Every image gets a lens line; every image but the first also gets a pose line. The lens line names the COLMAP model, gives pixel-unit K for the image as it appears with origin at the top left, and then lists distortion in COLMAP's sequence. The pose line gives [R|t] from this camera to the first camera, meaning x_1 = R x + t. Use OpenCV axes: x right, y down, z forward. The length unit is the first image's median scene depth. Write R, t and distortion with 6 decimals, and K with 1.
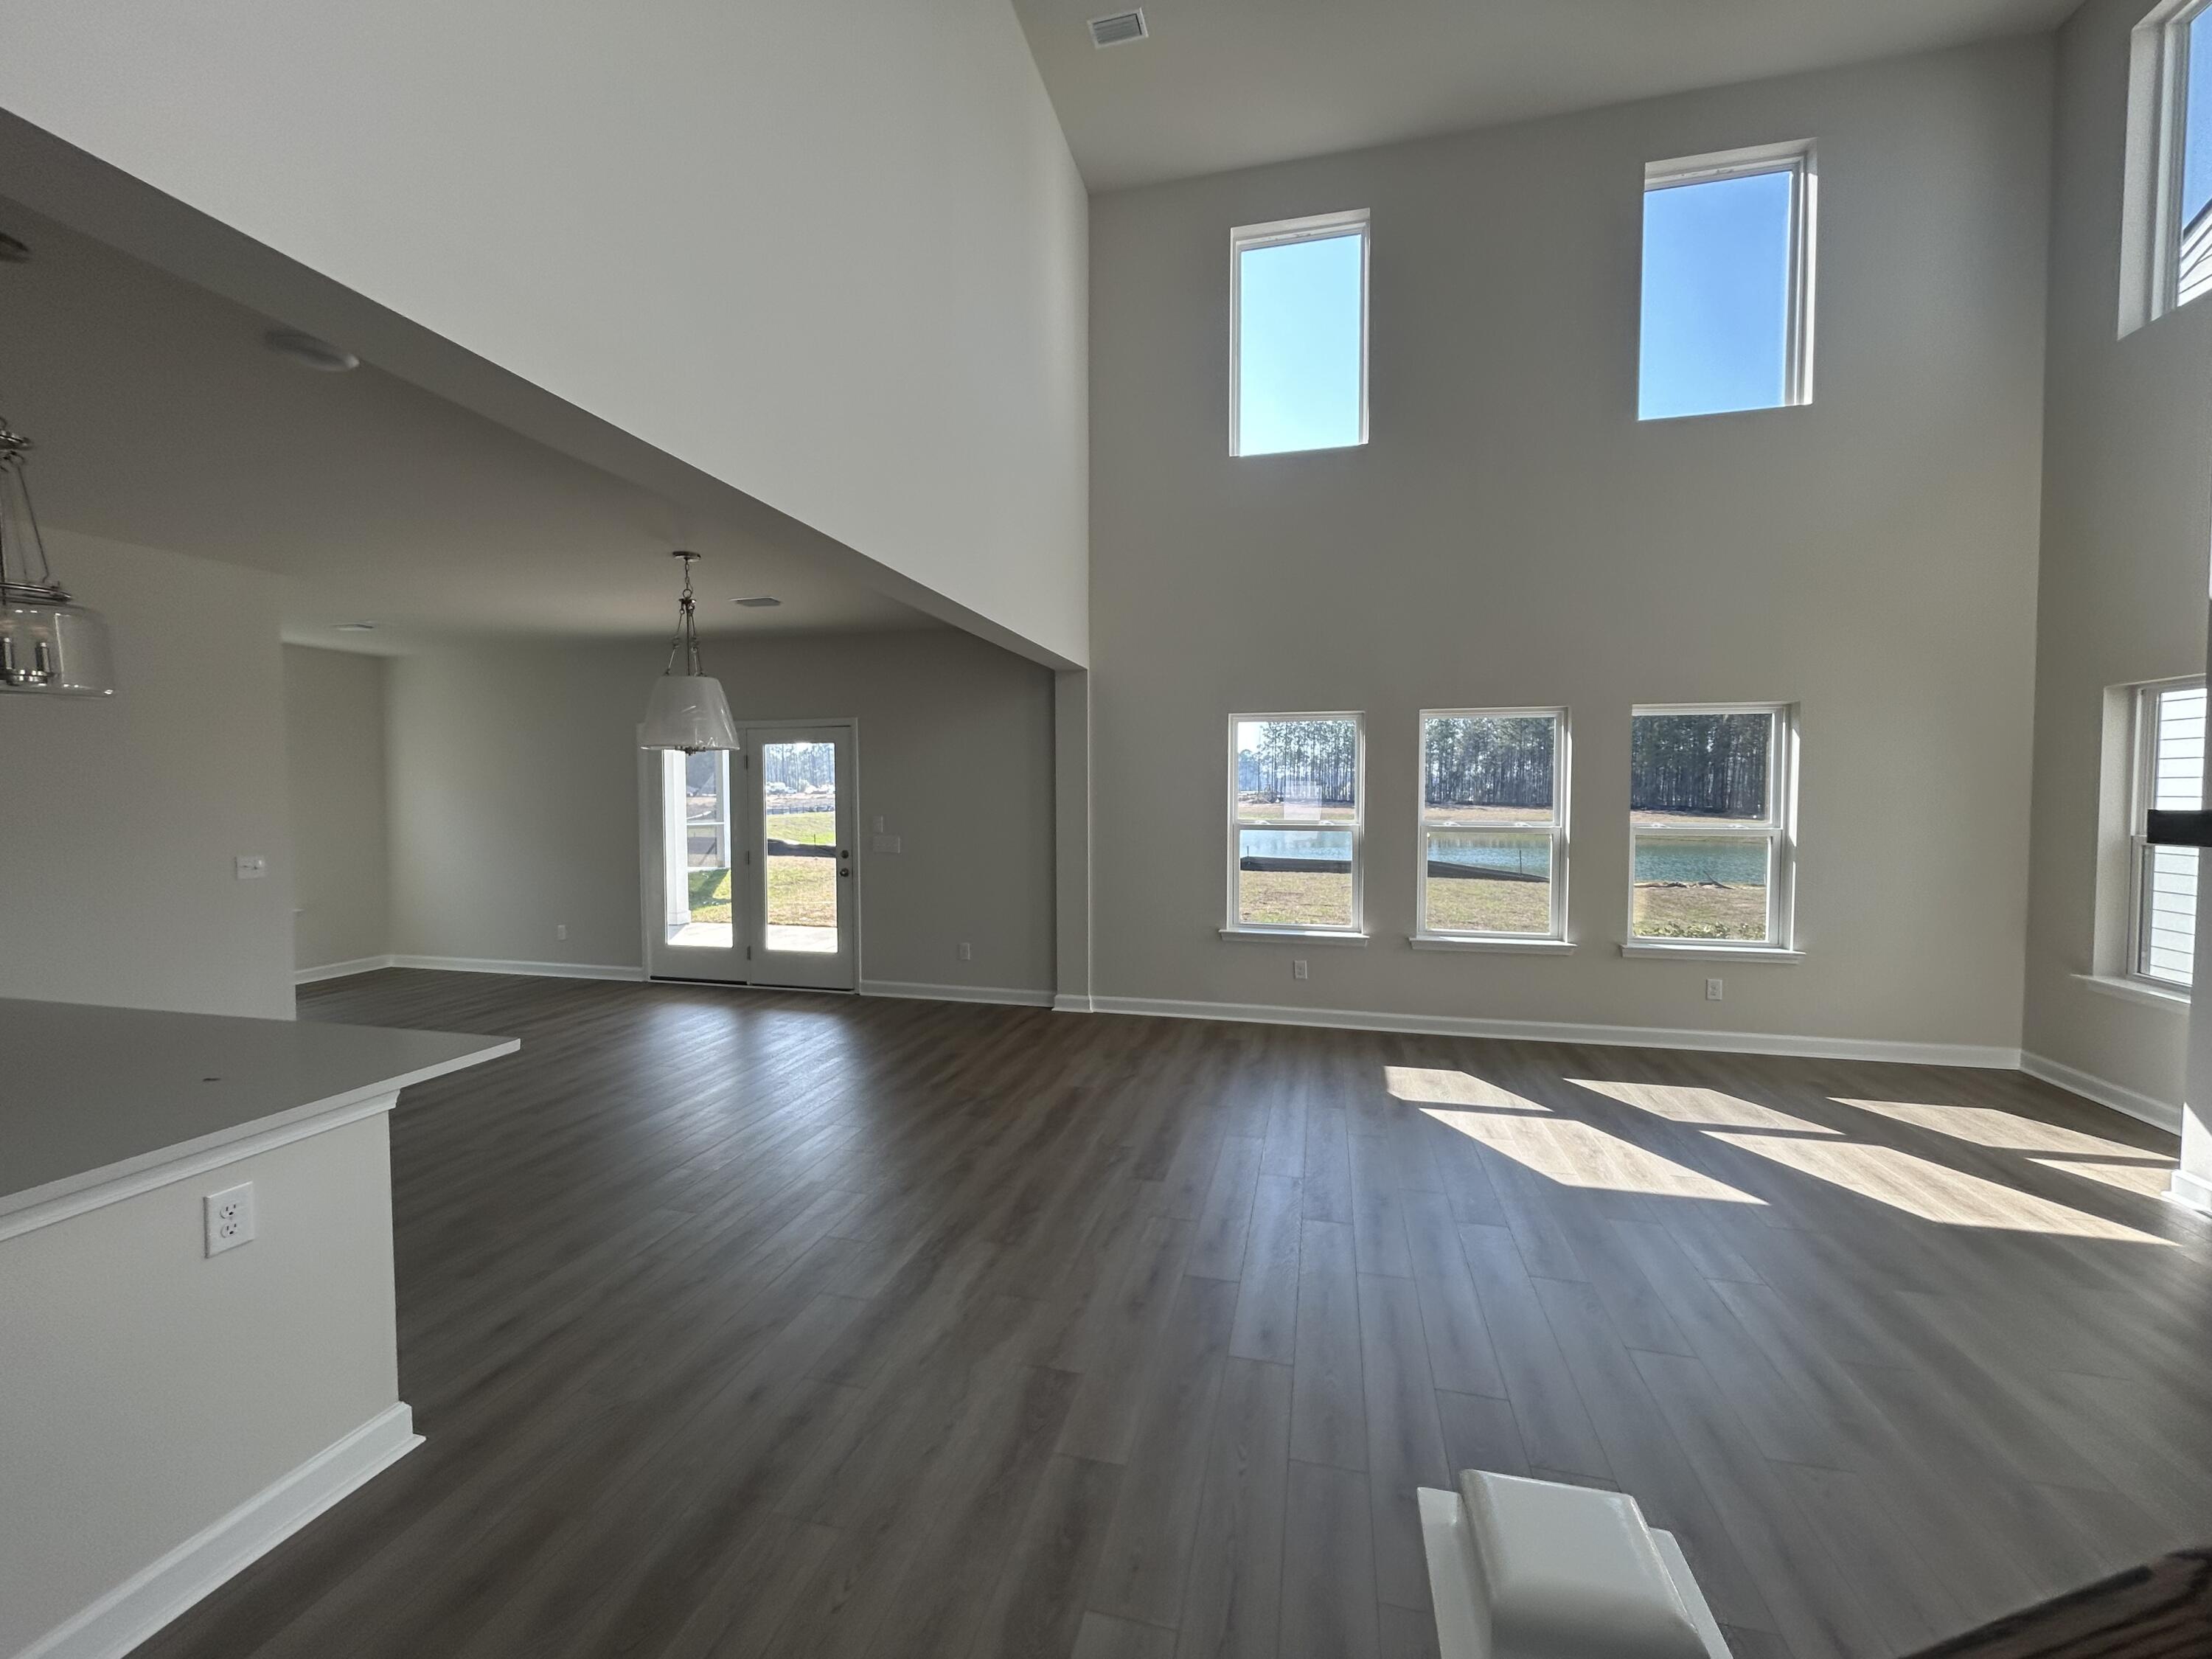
lens RADIAL K [[898.3, 0, 1095.2], [0, 898.3, 830.3], [0, 0, 1]] dist [-0.002186, 0.000884]
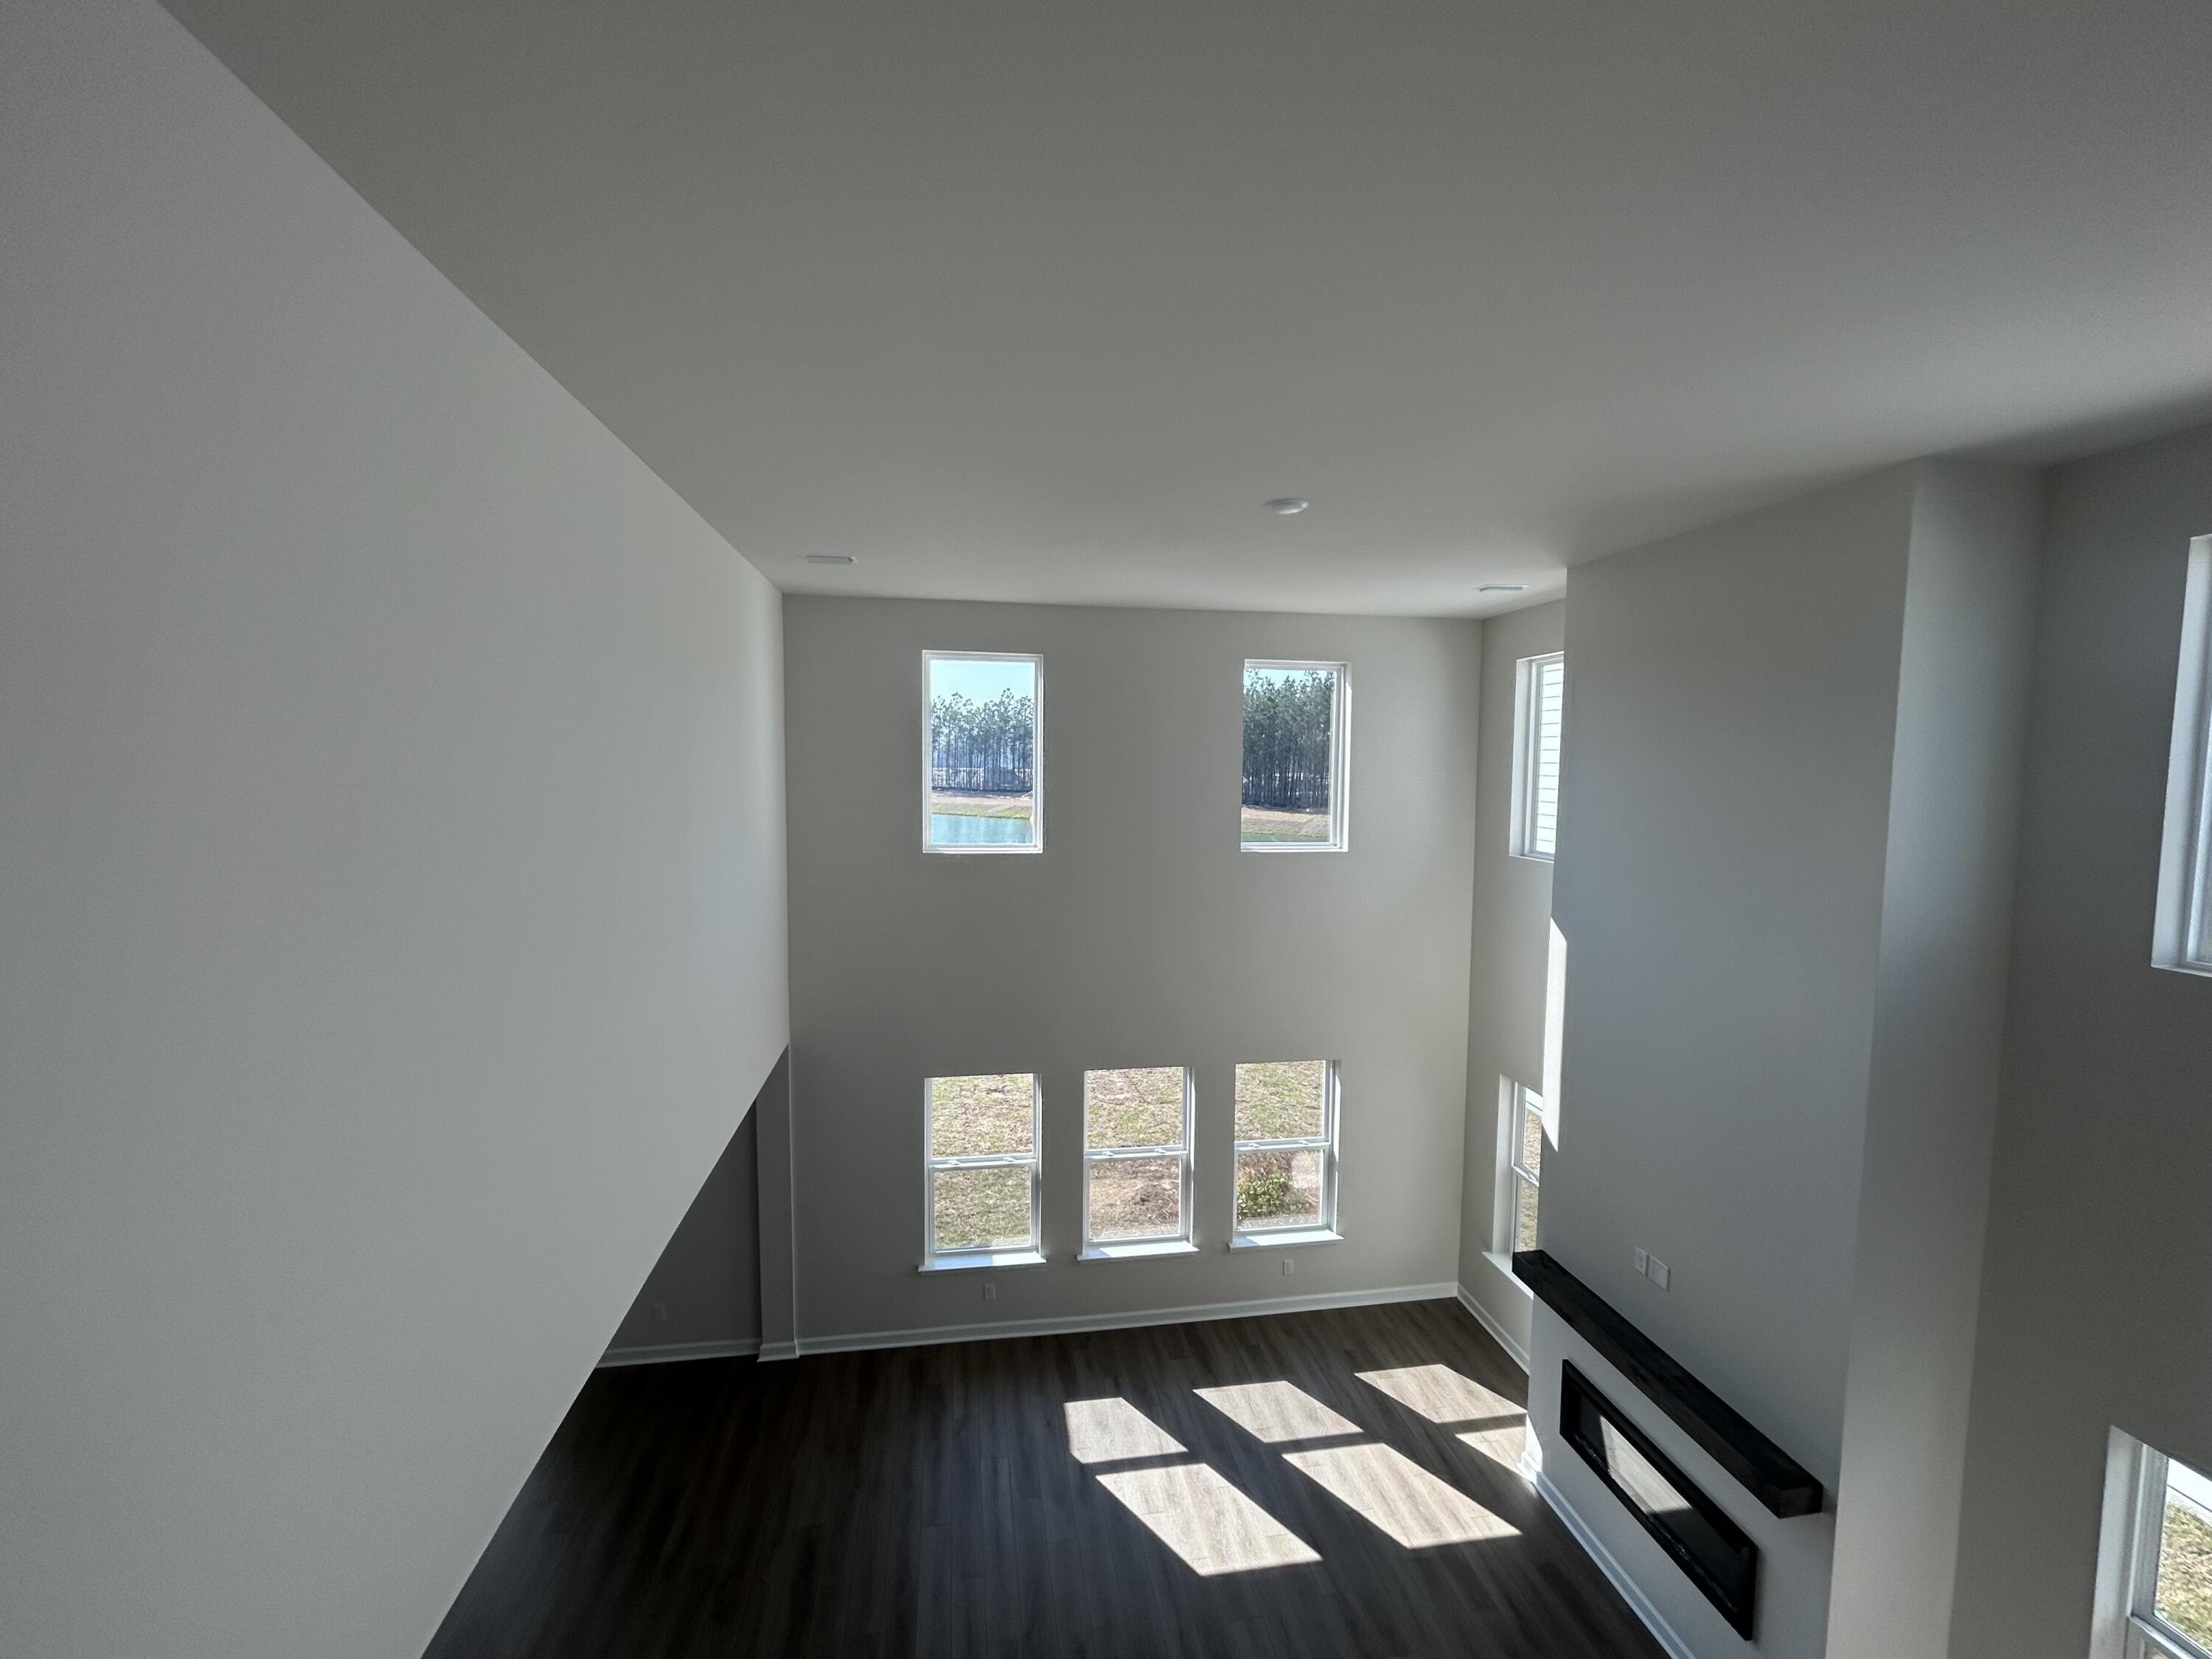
lens RADIAL K [[898.3, 0, 1098.3], [0, 898.3, 830.0], [0, 0, 1]] dist [-0.002186, 0.000884]
pose [[0.919066, -0.018985, 0.393646, -0.107306], [0.005161, 0.999333, 0.036146, -0.586534], [-0.394070, -0.031189, 0.918551, -0.128073]]
